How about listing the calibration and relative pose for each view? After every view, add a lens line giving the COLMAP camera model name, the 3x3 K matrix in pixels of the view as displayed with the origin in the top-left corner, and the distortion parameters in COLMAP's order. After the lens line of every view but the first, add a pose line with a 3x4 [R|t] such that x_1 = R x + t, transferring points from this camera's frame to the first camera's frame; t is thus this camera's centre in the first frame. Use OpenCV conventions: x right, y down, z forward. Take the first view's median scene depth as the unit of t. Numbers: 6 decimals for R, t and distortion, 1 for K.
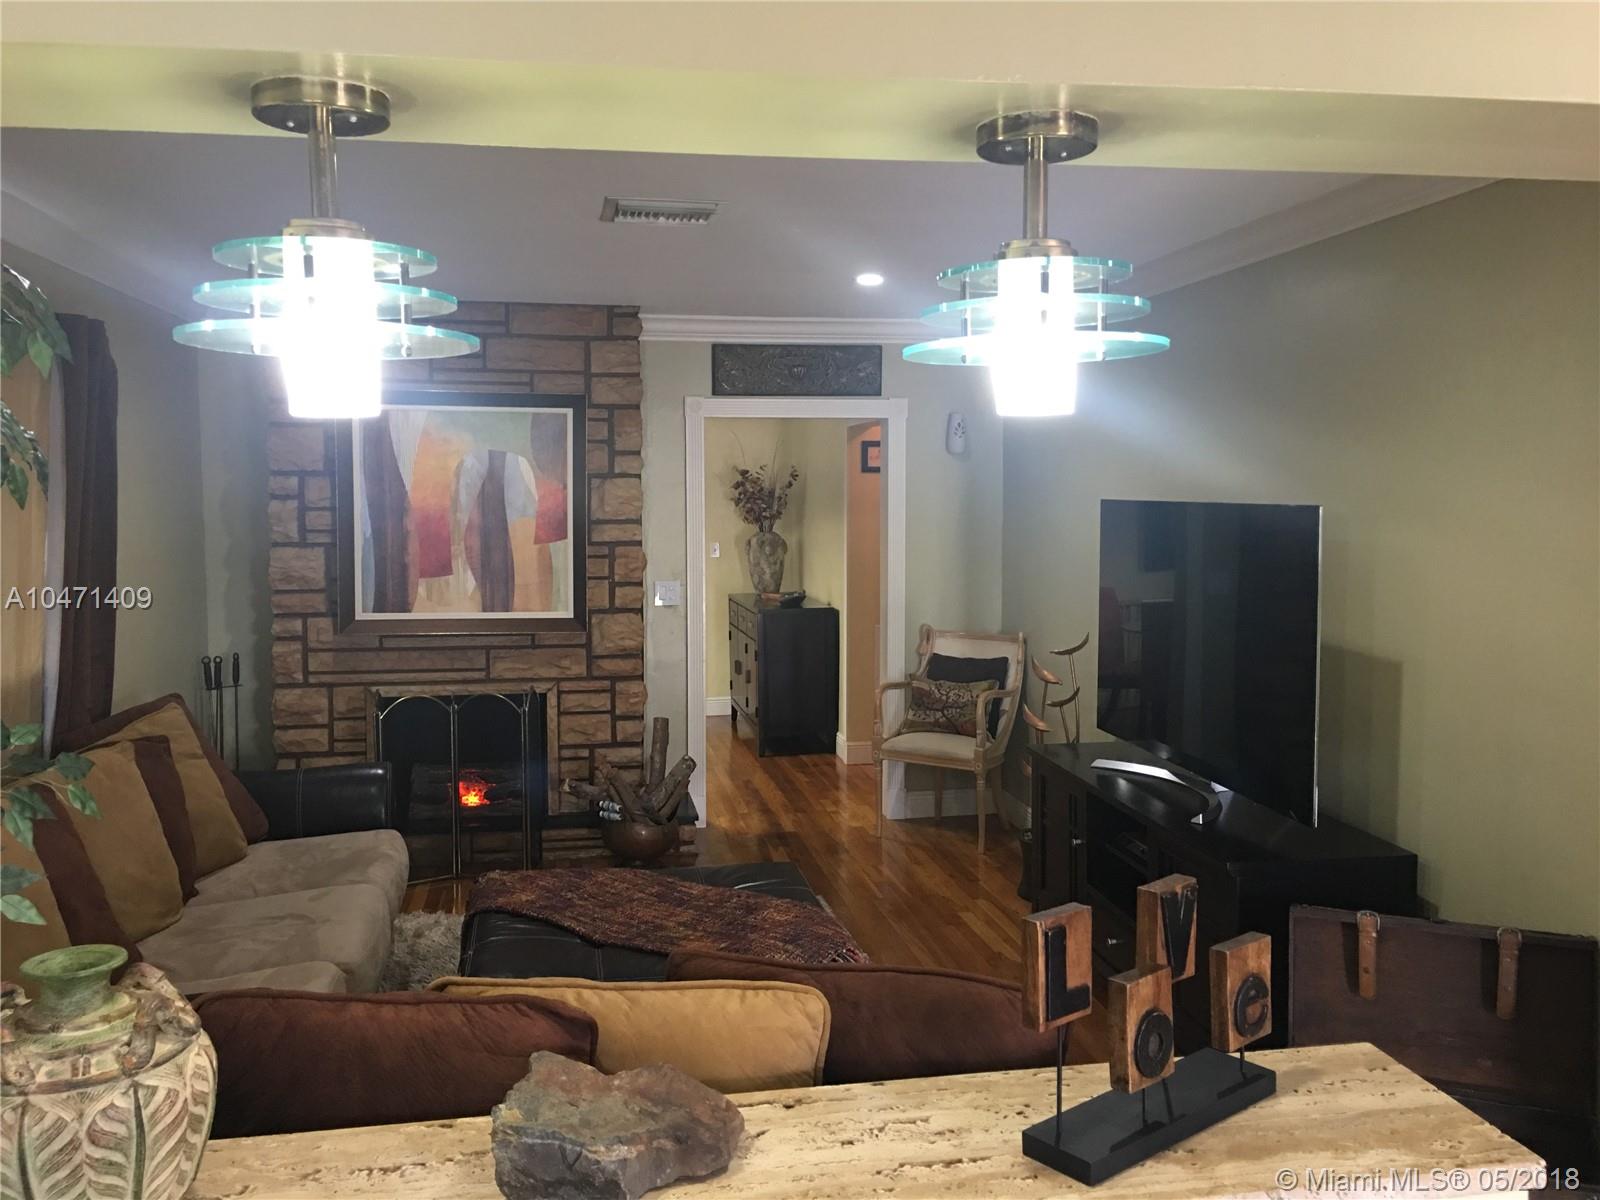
lens RADIAL K [[1366.5, 0, 792.2], [0, 1366.5, 591.0], [0, 0, 1]] dist [0.072842, -0.111704]
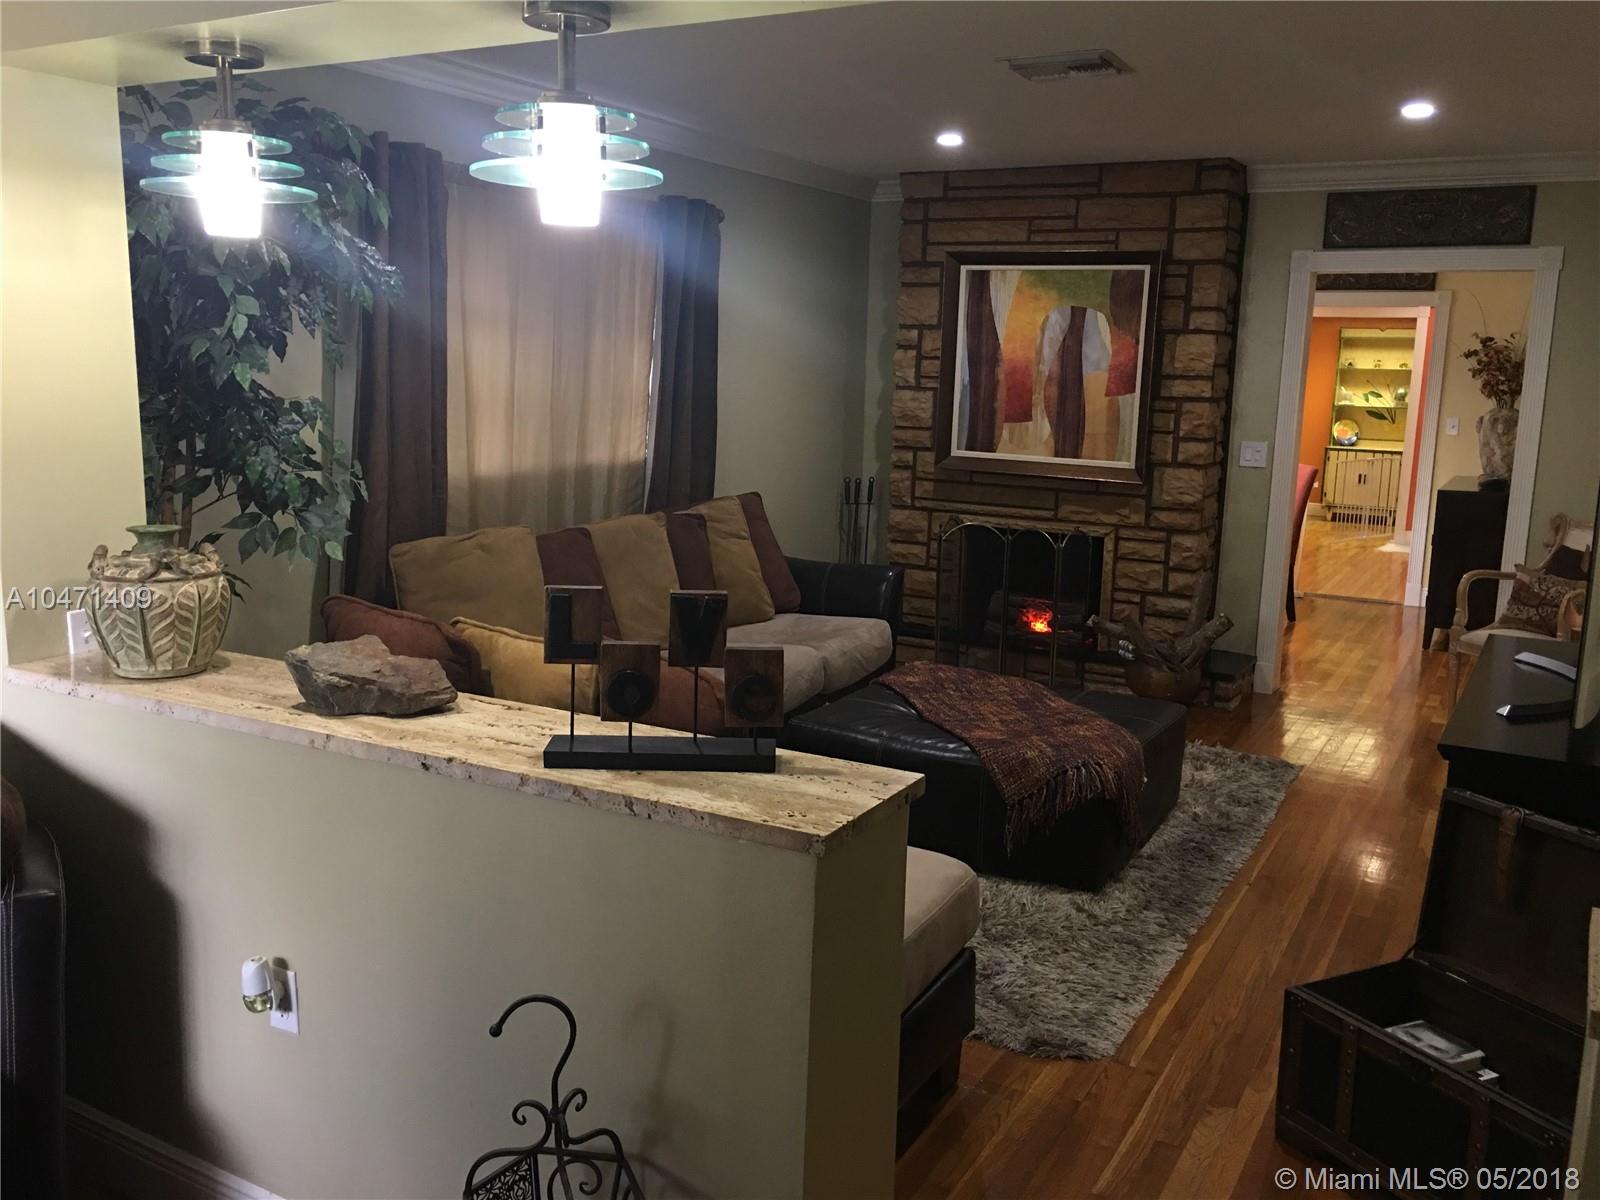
lens RADIAL K [[1366.5, 0, 792.2], [0, 1366.5, 591.0], [0, 0, 1]] dist [0.072842, -0.111704]
pose [[0.776756, 0.129209, -0.616405, 0.301826], [-0.076659, 0.990848, 0.111098, 0.016024], [0.625119, -0.039043, 0.779552, 0.011389]]
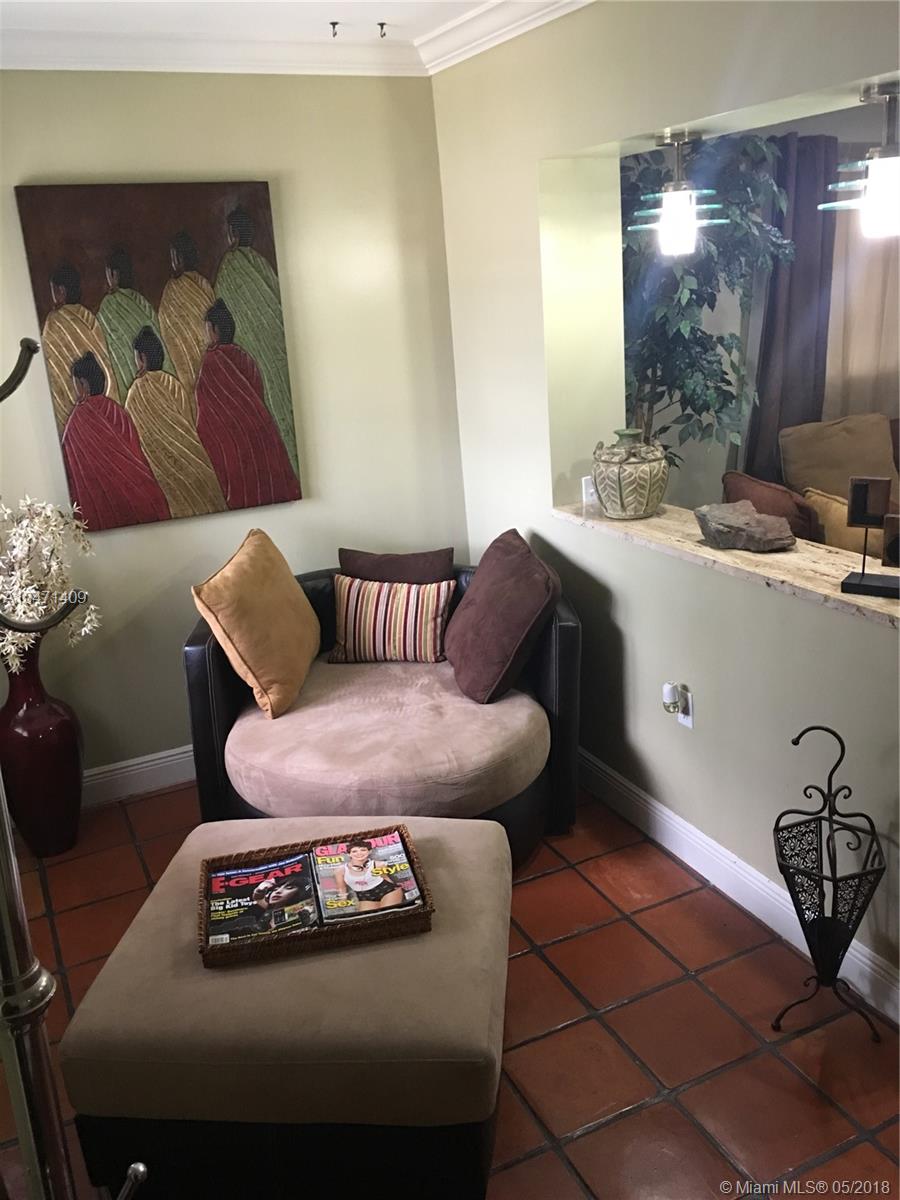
lens RADIAL K [[1024.9, 0, 462.5], [0, 1024.9, 572.9], [0, 0, 1]] dist [0.072842, -0.111704]
pose [[0.287496, 0.255568, -0.923055, 0.381623], [-0.013162, 0.964706, 0.263001, -0.010769], [0.957691, -0.063463, 0.280713, -0.021085]]
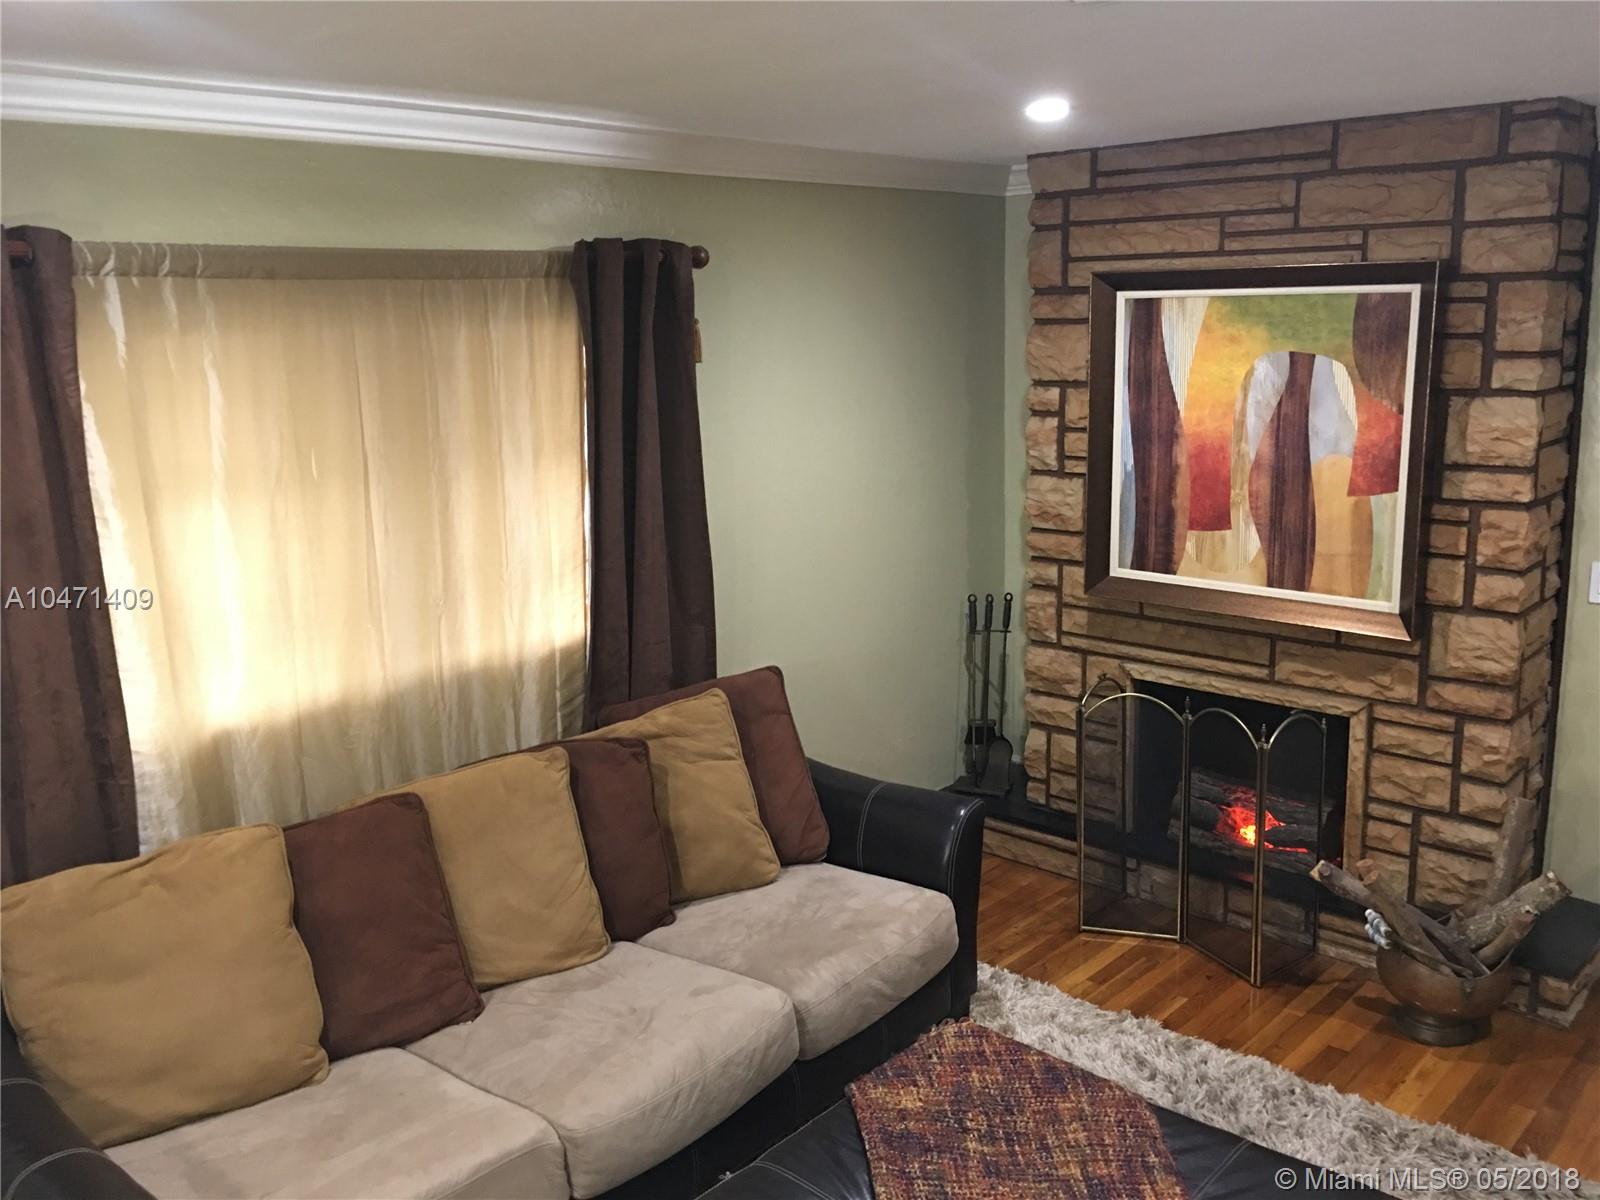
lens RADIAL K [[1366.5, 0, 792.2], [0, 1366.5, 591.0], [0, 0, 1]] dist [0.072842, -0.111704]
pose [[0.612448, 0.143773, -0.777327, 0.171643], [-0.034789, 0.987271, 0.155194, -0.083122], [0.789745, -0.068006, 0.609654, 0.384339]]
